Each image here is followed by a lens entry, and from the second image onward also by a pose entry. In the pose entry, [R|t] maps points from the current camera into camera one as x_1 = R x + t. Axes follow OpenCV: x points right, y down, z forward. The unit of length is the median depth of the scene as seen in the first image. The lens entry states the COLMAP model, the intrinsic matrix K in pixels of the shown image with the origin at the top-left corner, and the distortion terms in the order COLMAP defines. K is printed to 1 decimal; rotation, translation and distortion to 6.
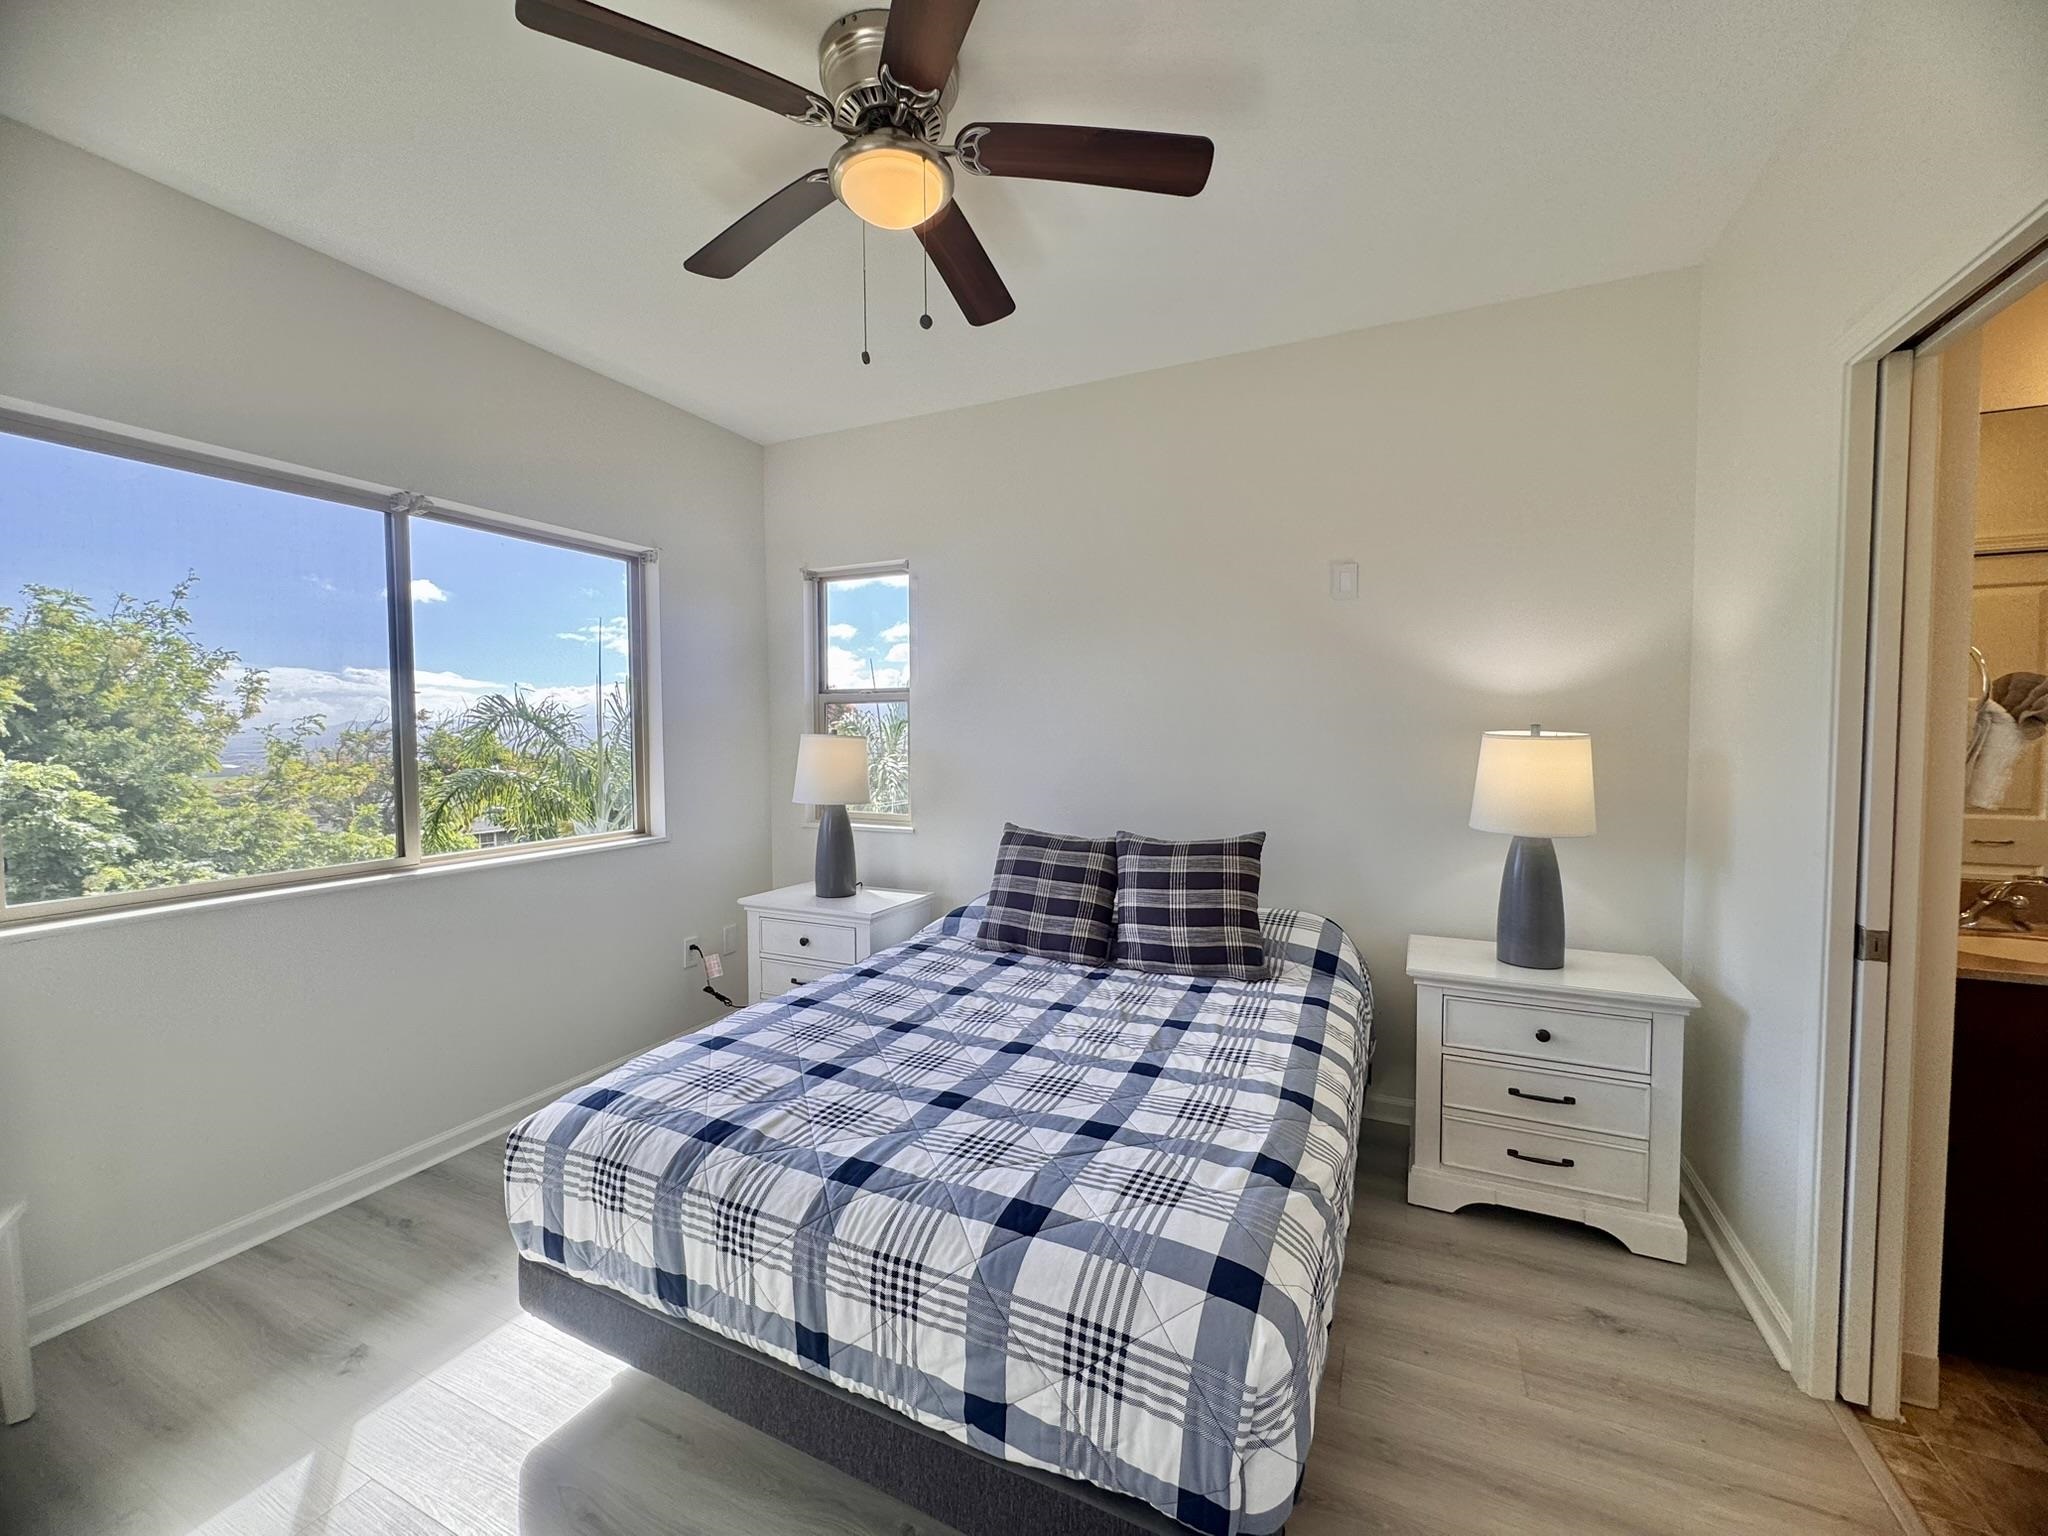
lens RADIAL K [[827.7, 0, 1021.3], [0, 827.7, 763.8], [0, 0, 1]] dist [-0.000551, -0.000205]
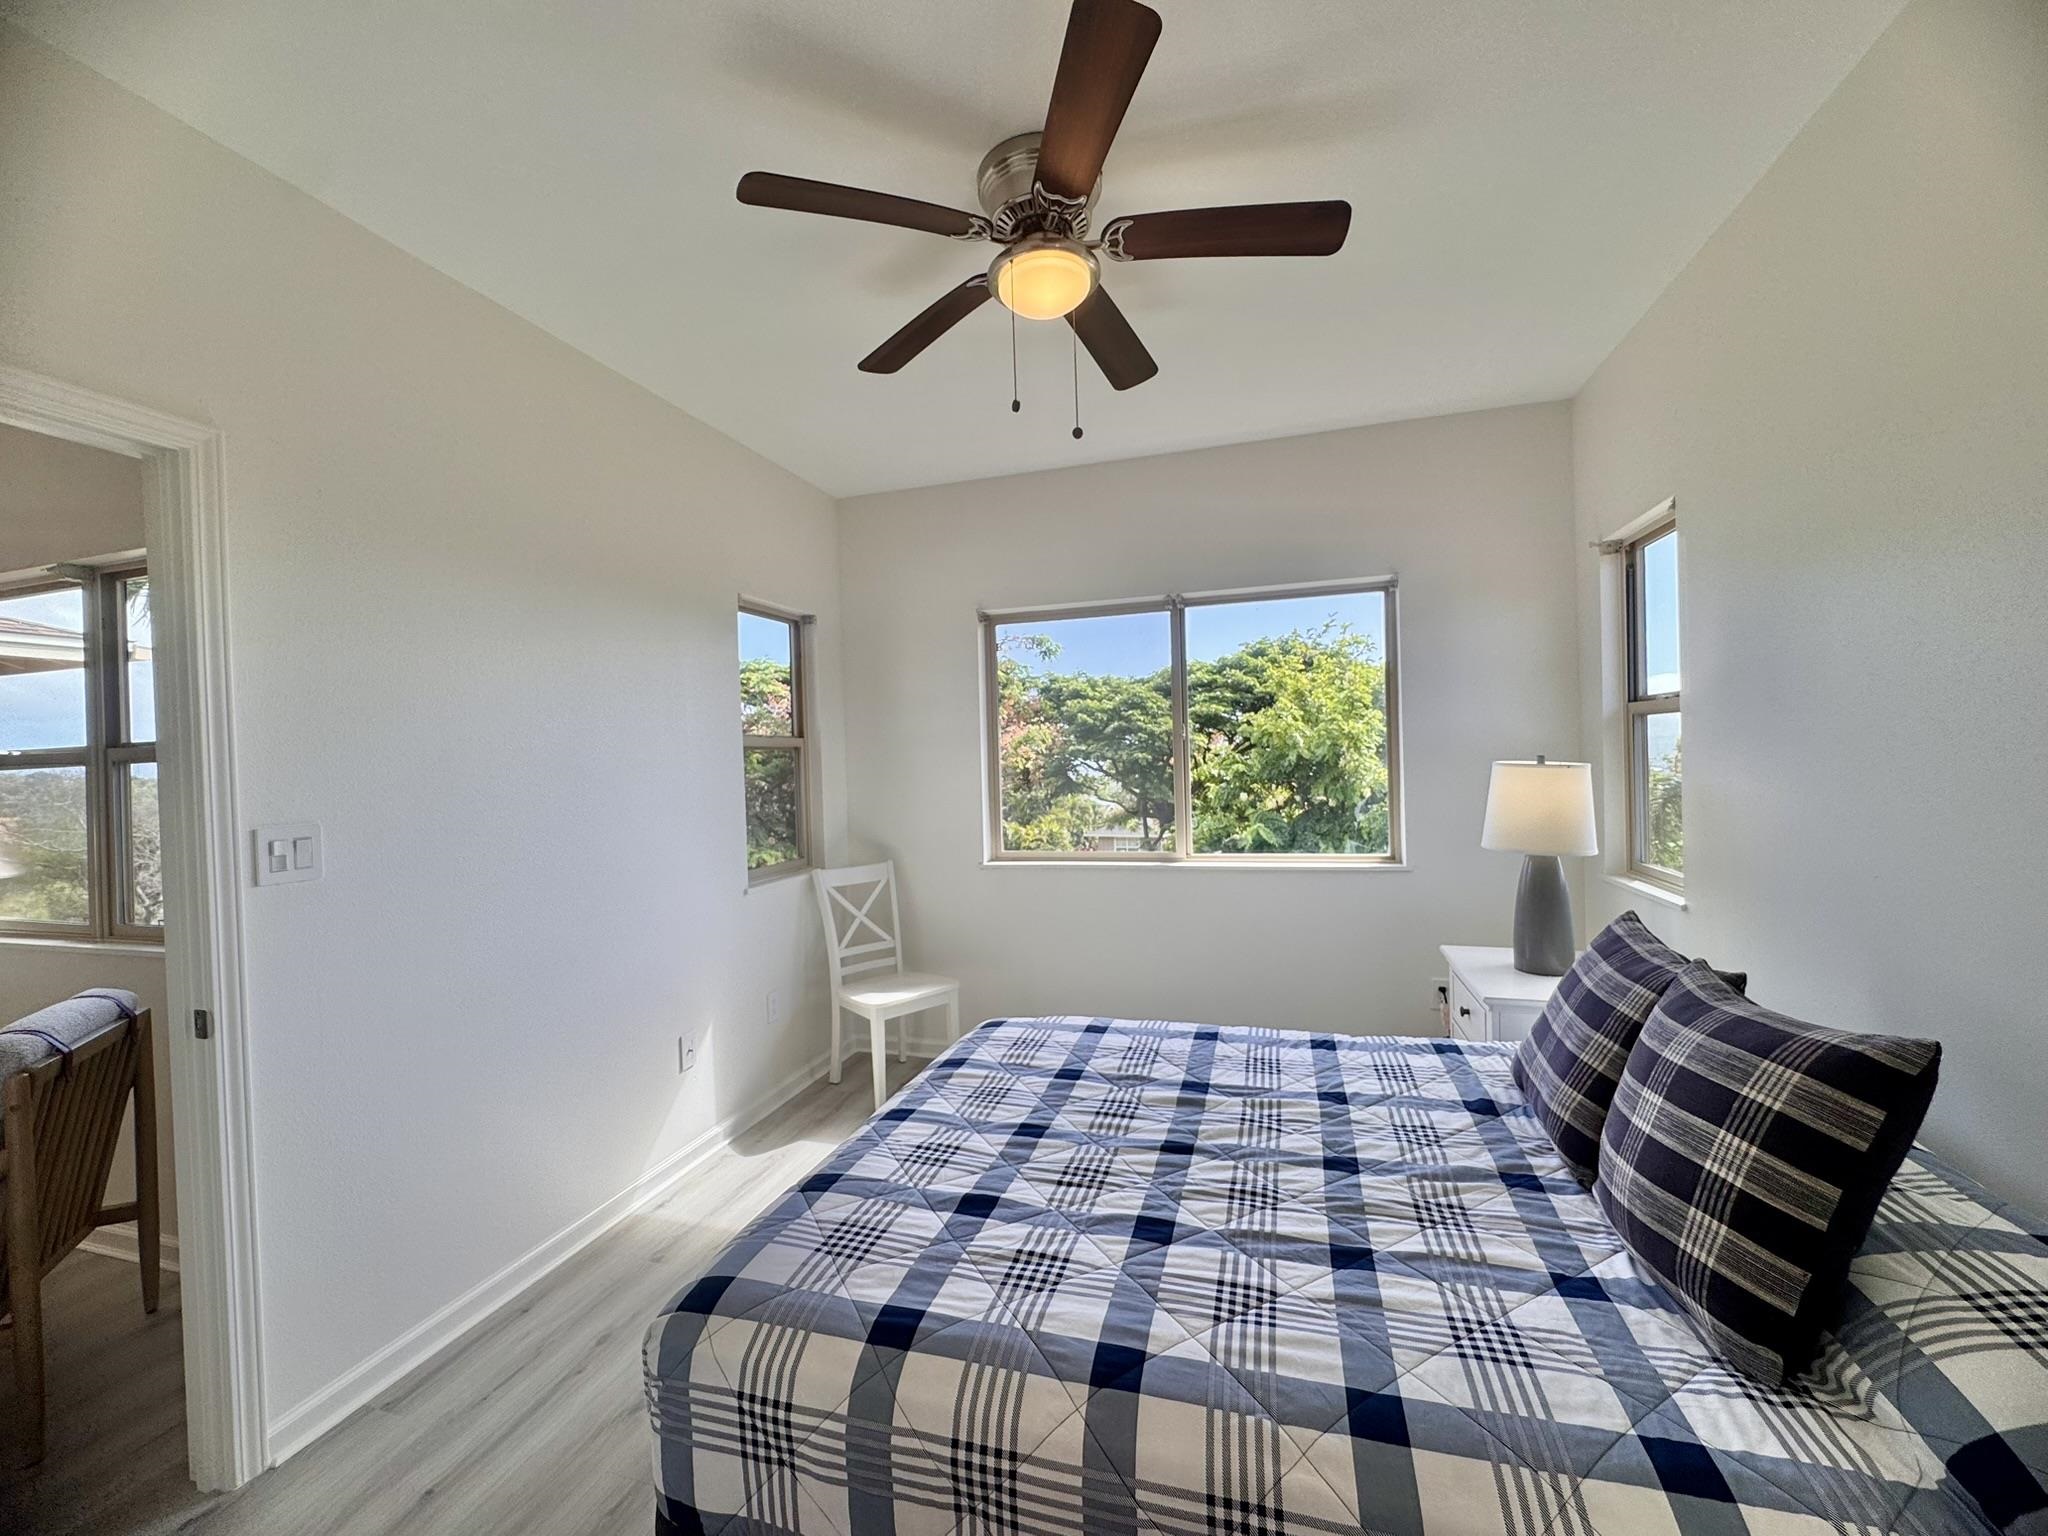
lens RADIAL K [[827.3, 0, 1022.9], [0, 827.3, 766.7], [0, 0, 1]] dist [0.009102, 0.000098]
pose [[0.144451, 0.009050, -0.989471, 0.708862], [-0.013774, 0.999880, 0.007134, -0.046712], [0.989416, 0.012598, 0.144559, 0.623092]]
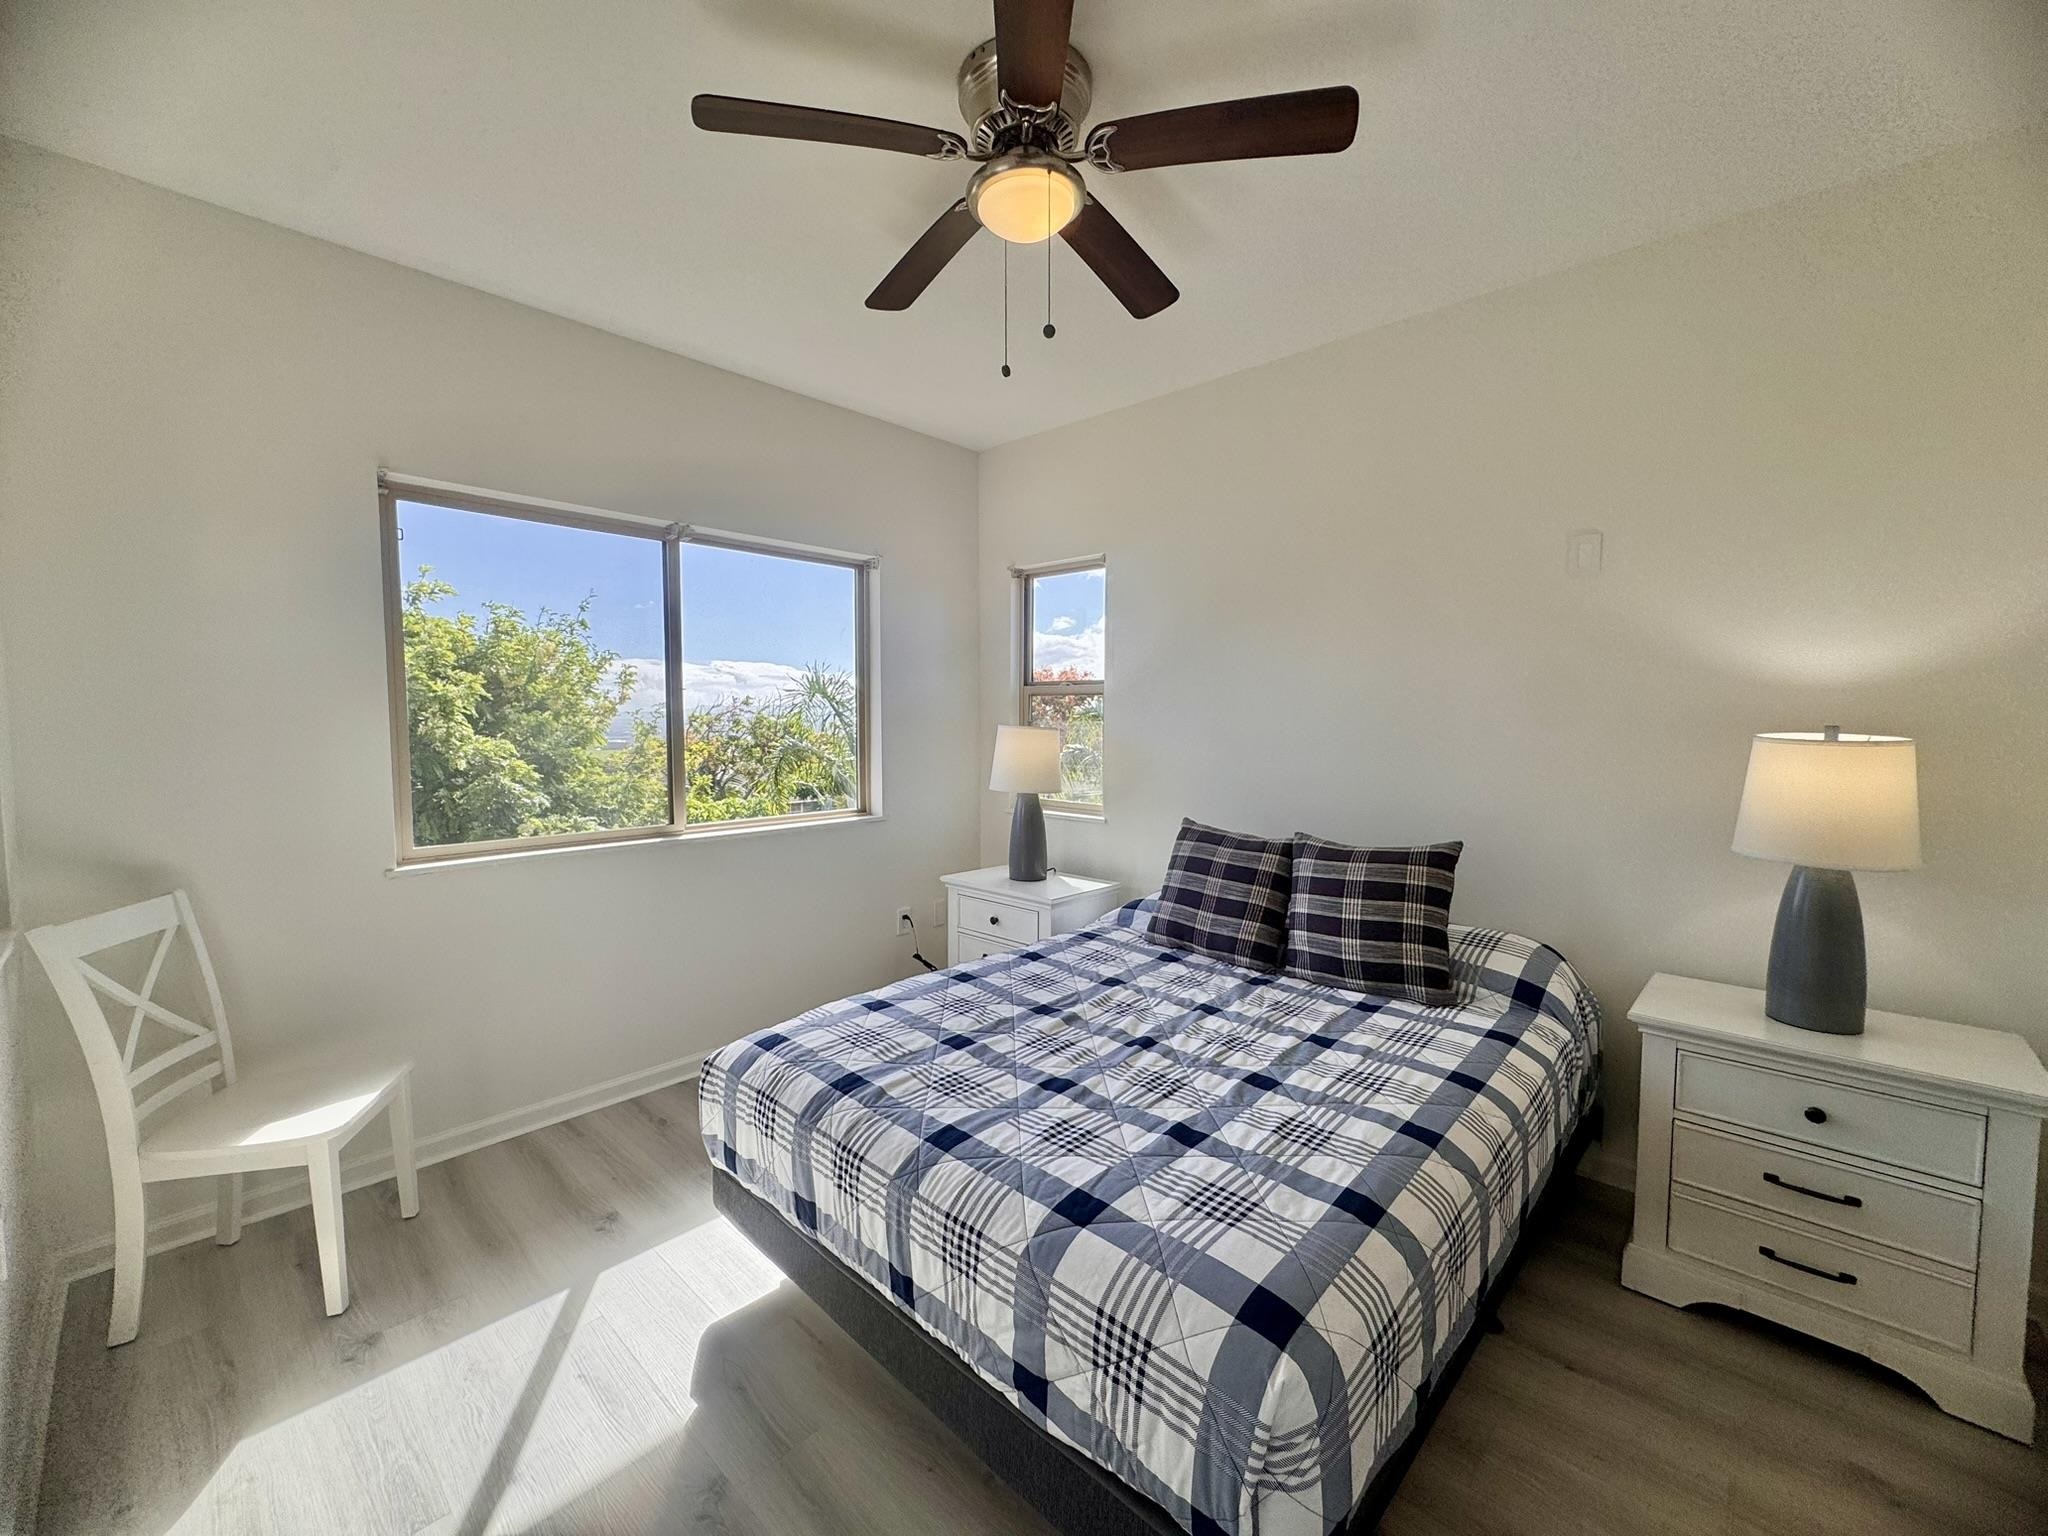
lens RADIAL K [[826.5, 0, 1027.7], [0, 826.5, 763.6], [0, 0, 1]] dist [0.000686, 0.000386]
pose [[0.950953, 0.025110, -0.308315, 0.141659], [-0.019546, 0.999586, 0.021122, -0.014173], [0.308718, -0.014060, 0.951050, 0.005685]]
